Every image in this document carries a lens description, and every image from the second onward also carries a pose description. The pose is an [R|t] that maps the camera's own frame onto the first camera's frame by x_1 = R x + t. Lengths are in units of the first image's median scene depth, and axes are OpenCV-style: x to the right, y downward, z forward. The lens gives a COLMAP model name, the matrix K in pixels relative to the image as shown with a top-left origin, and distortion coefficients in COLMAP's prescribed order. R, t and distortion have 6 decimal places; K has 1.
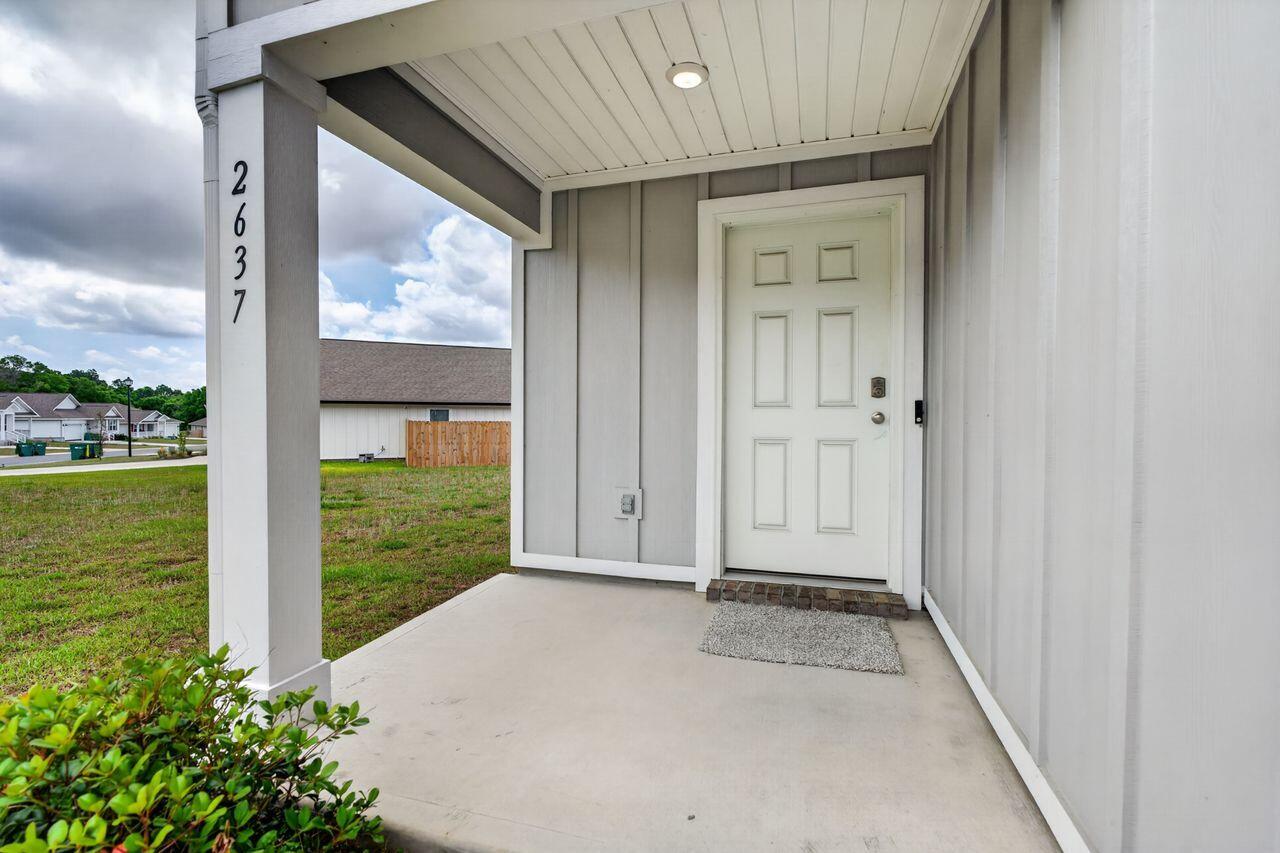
lens RADIAL K [[575.1, 0, 631.4], [0, 575.1, 426.3], [0, 0, 1]] dist [0.002013, -0.001283]
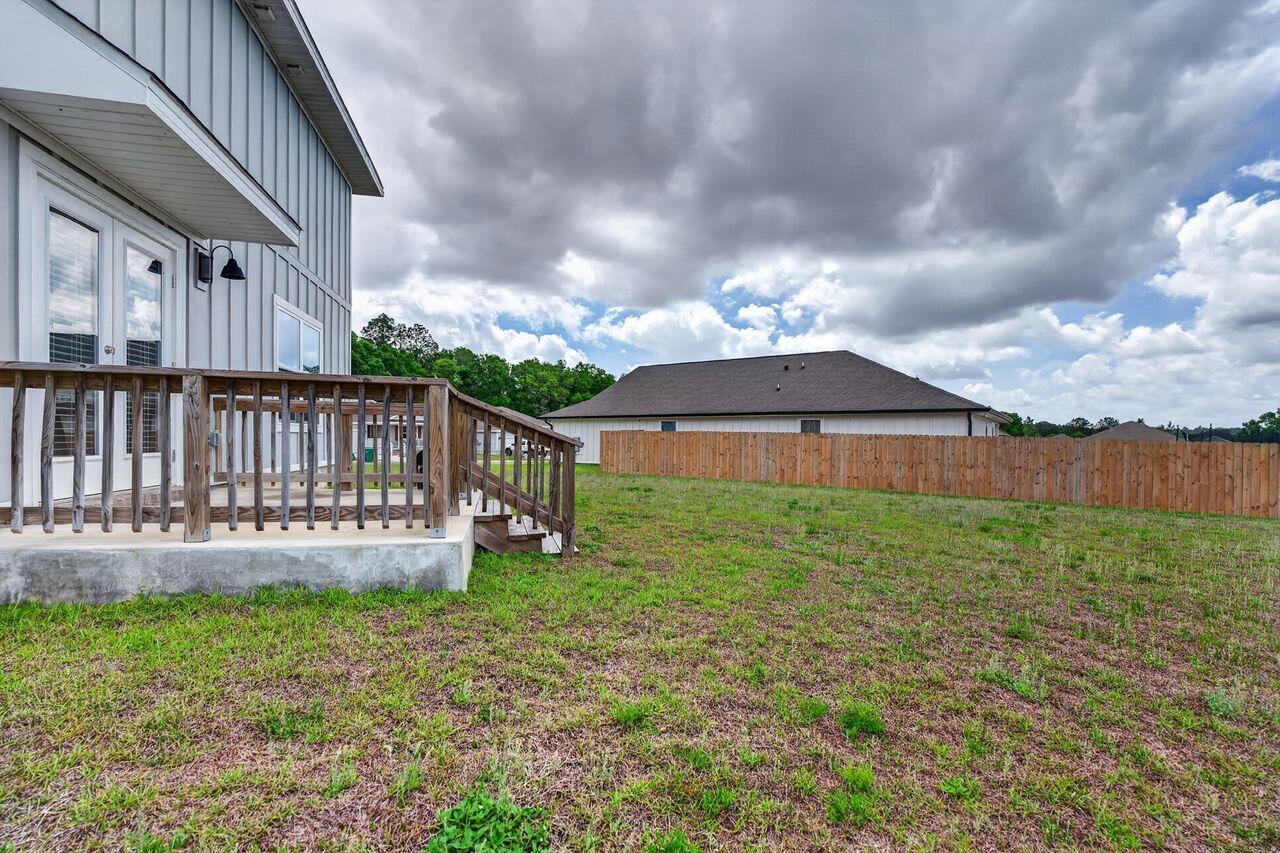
lens RADIAL K [[575.1, 0, 641.1], [0, 575.1, 427.2], [0, 0, 1]] dist [0.002013, -0.001283]
pose [[0.523345, -0.007139, -0.852091, 0.580226], [-0.007883, 0.999882, -0.013219, -0.002698], [0.852084, 0.013635, 0.523227, 0.401560]]
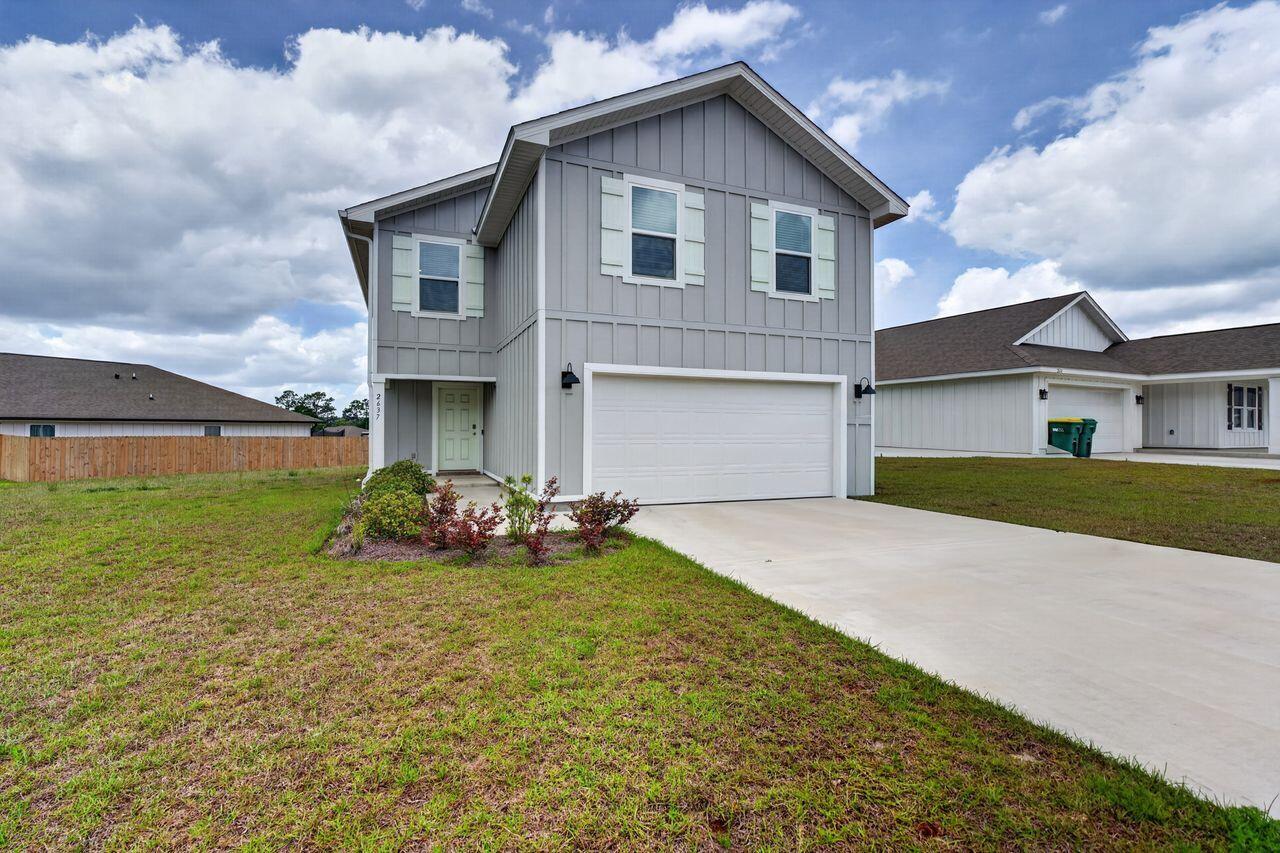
lens RADIAL K [[575.1, 0, 642.6], [0, 575.1, 425.3], [0, 0, 1]] dist [0.002013, -0.001283]
pose [[0.762847, -0.001024, 0.646579, -0.191994], [0.014804, 0.999764, -0.015883, 0.001895], [-0.646410, 0.021689, 0.762682, -0.425650]]
